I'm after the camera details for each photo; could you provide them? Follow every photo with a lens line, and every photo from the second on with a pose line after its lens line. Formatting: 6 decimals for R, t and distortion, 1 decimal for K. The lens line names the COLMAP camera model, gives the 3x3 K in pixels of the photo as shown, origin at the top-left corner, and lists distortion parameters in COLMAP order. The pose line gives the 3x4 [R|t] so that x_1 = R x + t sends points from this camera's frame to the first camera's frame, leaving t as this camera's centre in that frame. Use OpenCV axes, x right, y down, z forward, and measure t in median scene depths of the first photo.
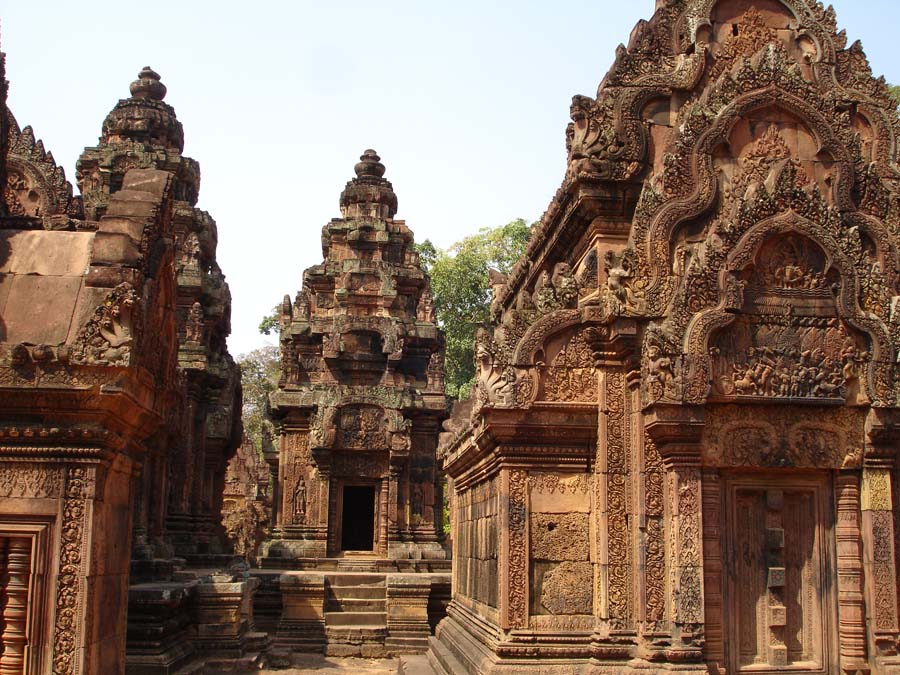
lens RADIAL K [[995.3, 0, 449.8], [0, 995.3, 362.4], [0, 0, 1]] dist [-0.065421, -0.145725]
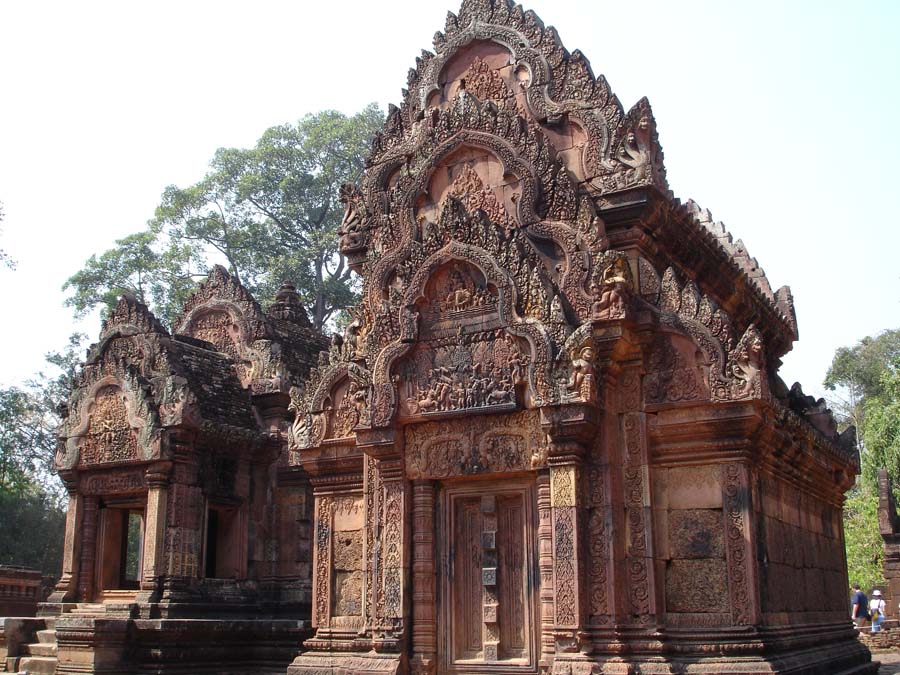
lens RADIAL K [[995.3, 0, 449.8], [0, 995.3, 362.4], [0, 0, 1]] dist [-0.065421, -0.145725]
pose [[0.820657, -0.163230, -0.547612, 0.929500], [0.122805, 0.986320, -0.109962, 0.102187], [0.558069, 0.022991, 0.829476, 0.074242]]
